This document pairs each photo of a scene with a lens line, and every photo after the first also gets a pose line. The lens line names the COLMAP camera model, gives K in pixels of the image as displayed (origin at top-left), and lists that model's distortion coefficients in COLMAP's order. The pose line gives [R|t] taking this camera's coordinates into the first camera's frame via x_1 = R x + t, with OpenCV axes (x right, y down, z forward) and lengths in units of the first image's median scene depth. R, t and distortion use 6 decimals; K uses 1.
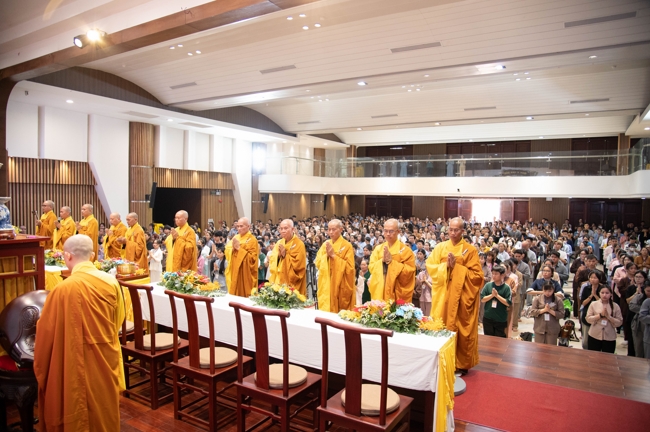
lens RADIAL K [[446.4, 0, 321.8], [0, 446.4, 215.3], [0, 0, 1]] dist [-0.091650, 0.012160]
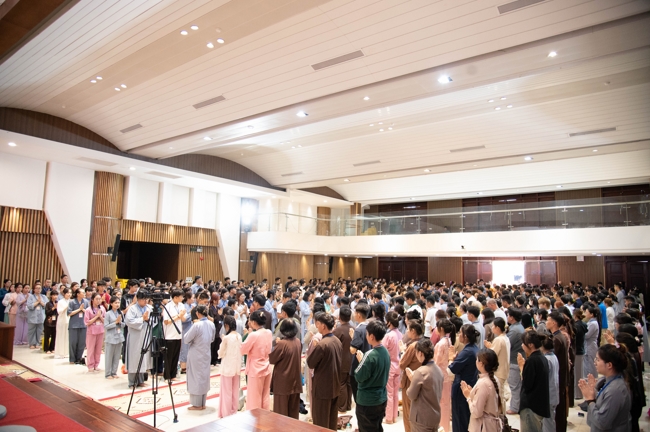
lens RADIAL K [[446.4, 0, 328.8], [0, 446.4, 213.5], [0, 0, 1]] dist [-0.091650, 0.012160]
pose [[0.994083, -0.007274, -0.108379, 0.147003], [-0.010634, 0.986446, -0.163742, 0.025343], [0.108101, 0.163925, 0.980532, 0.104020]]
